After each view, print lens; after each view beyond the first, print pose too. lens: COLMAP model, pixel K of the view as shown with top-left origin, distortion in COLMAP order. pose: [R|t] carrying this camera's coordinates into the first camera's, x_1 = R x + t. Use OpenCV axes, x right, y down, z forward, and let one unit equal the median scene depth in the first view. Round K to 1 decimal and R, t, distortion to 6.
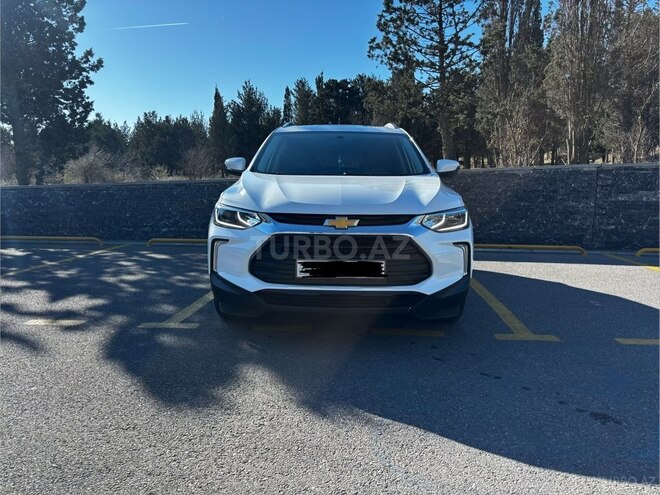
lens RADIAL K [[510.5, 0, 329.0], [0, 510.5, 249.6], [0, 0, 1]] dist [0.070553, -0.054996]
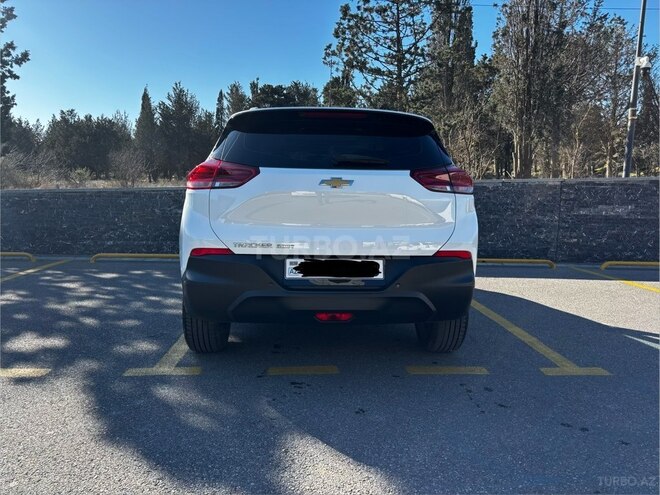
lens RADIAL K [[510.5, 0, 332.6], [0, 510.5, 246.3], [0, 0, 1]] dist [0.070553, -0.054996]
pose [[0.989144, -0.002553, 0.146925, -0.054069], [0.005262, 0.999823, -0.018051, -0.011561], [-0.146853, 0.018628, 0.988983, 0.048358]]
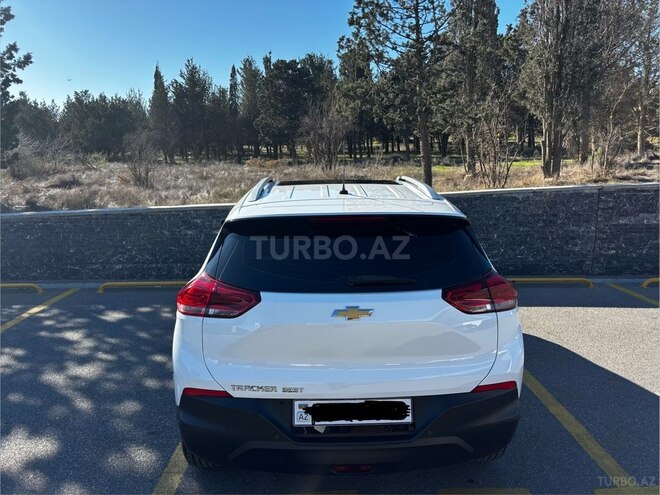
lens RADIAL K [[510.5, 0, 330.3], [0, 510.5, 243.9], [0, 0, 1]] dist [0.070553, -0.054996]
pose [[0.993978, -0.028174, 0.105892, -0.046144], [0.024104, 0.998928, 0.039518, -0.078861], [-0.106892, -0.036728, 0.993592, 0.088221]]
